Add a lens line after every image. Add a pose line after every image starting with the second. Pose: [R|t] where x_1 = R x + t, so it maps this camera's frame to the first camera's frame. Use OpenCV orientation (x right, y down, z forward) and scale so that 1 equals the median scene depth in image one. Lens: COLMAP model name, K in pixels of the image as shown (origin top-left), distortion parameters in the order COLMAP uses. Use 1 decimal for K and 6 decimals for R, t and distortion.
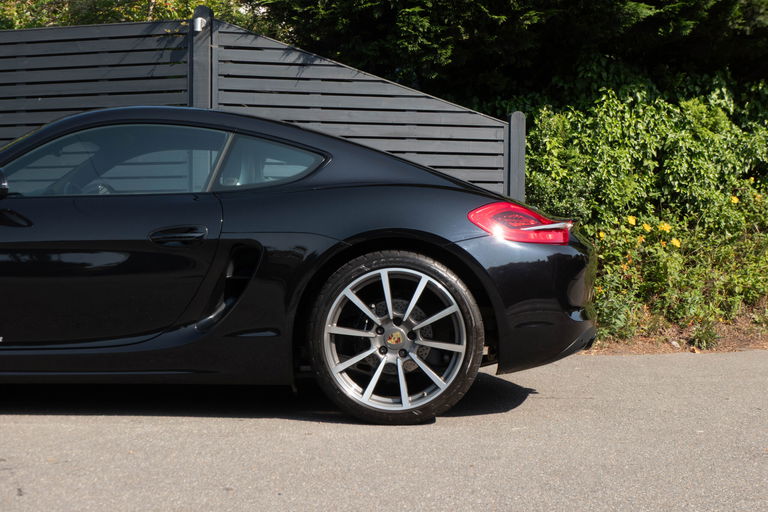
lens RADIAL K [[1253.2, 0, 384.0], [0, 1253.2, 256.0], [0, 0, 1]] dist [0.024241, -0.406287]
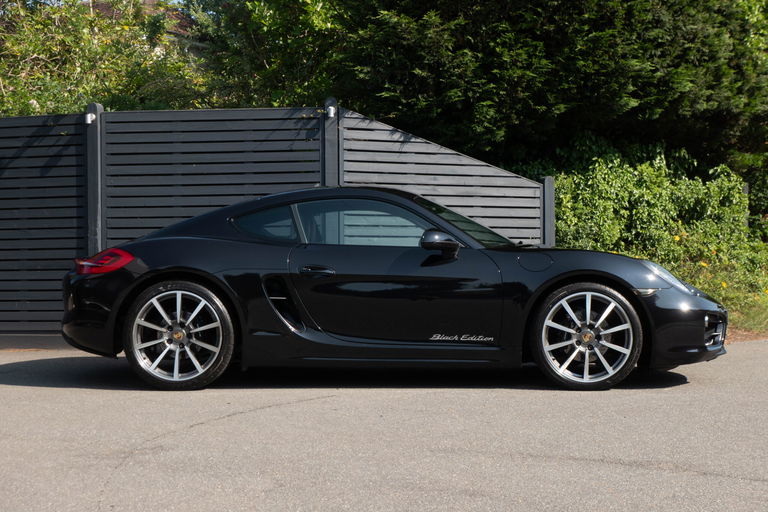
lens RADIAL K [[1249.9, 0, 384.0], [0, 1249.9, 256.0], [0, 0, 1]] dist [-0.003106, -0.121959]
pose [[0.979189, -0.010323, 0.202688, -0.330648], [0.014383, 0.999724, -0.018569, -0.005047], [-0.202441, 0.021098, 0.979067, -0.284648]]
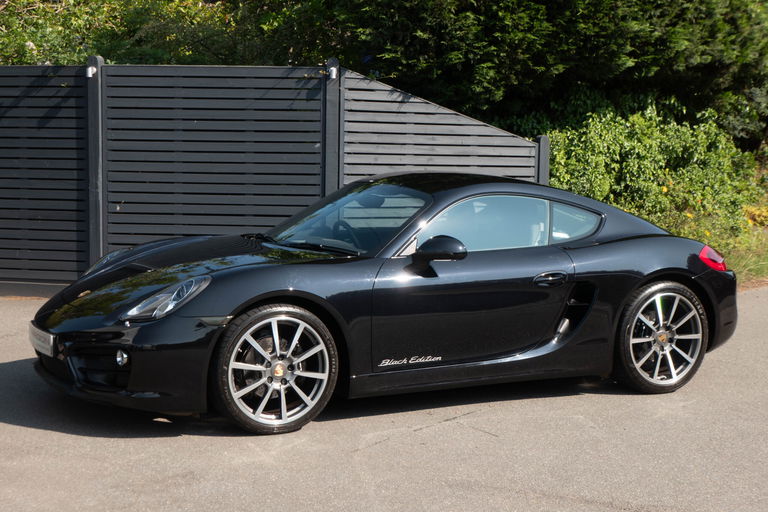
lens RADIAL K [[1243.8, 0, 380.5], [0, 1243.8, 274.9], [0, 0, 1]] dist [0.032086, -0.493461]
pose [[0.974102, -0.015933, 0.225549, -0.364697], [-0.007967, 0.994476, 0.104661, -0.099318], [-0.225971, -0.103748, 0.968594, -0.294467]]
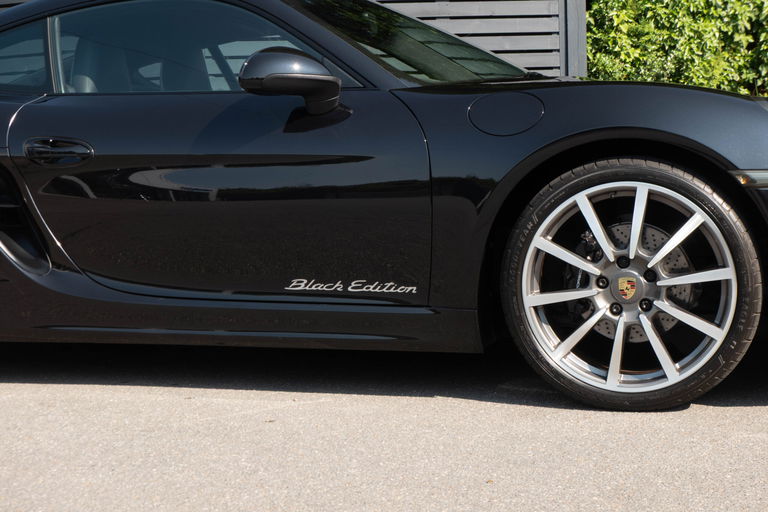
lens RADIAL K [[1253.2, 0, 384.0], [0, 1253.2, 256.0], [0, 0, 1]] dist [0.024241, -0.406287]
pose [[0.997050, -0.035527, -0.068042, 0.031144], [0.040376, 0.996640, 0.071264, 0.000007], [0.065282, -0.073801, 0.995134, 0.170703]]
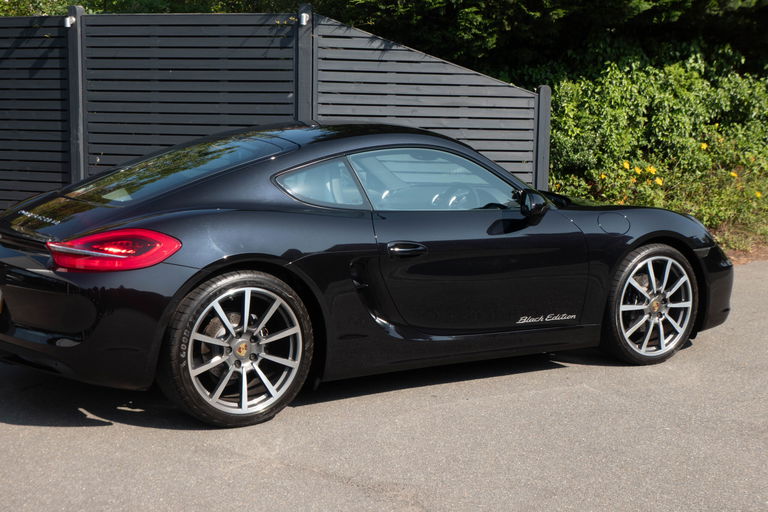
lens RADIAL K [[1253.2, 0, 384.0], [0, 1253.2, 256.0], [0, 0, 1]] dist [0.024241, -0.406287]
pose [[0.998479, 0.001417, 0.055118, -0.123745], [-0.007901, 0.993029, 0.117603, -0.086815], [-0.054568, -0.117859, 0.991530, -0.277138]]
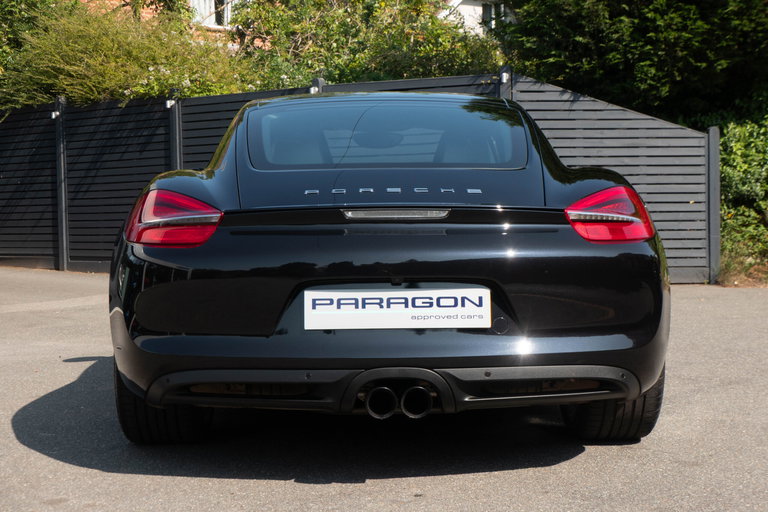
lens RADIAL K [[1253.2, 0, 384.0], [0, 1253.2, 256.0], [0, 0, 1]] dist [0.024241, -0.406287]
pose [[0.993710, -0.017905, -0.110539, -0.116563], [0.019968, 0.999646, 0.017587, 0.004781], [0.110185, -0.019683, 0.993716, -0.508147]]
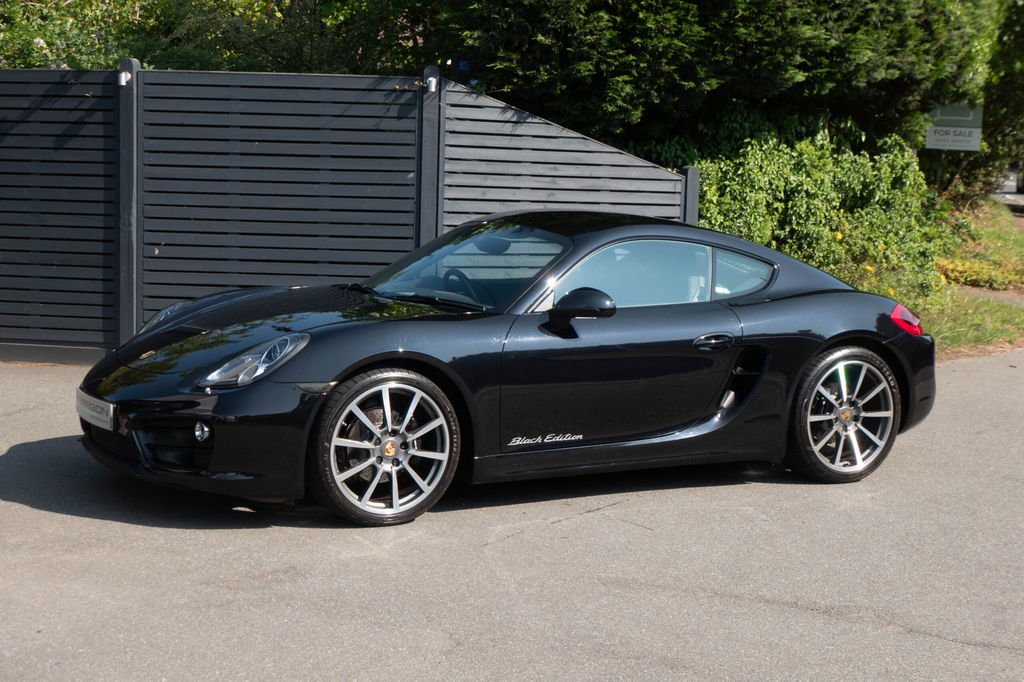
lens RADIAL K [[1666.5, 0, 512.0], [0, 1666.5, 341.0], [0, 0, 1]] dist [-0.003106, -0.121959]
pose [[0.963984, -0.006703, 0.265875, -0.418559], [-0.020670, 0.994770, 0.100026, -0.100573], [-0.265155, -0.101919, 0.958804, -0.366795]]
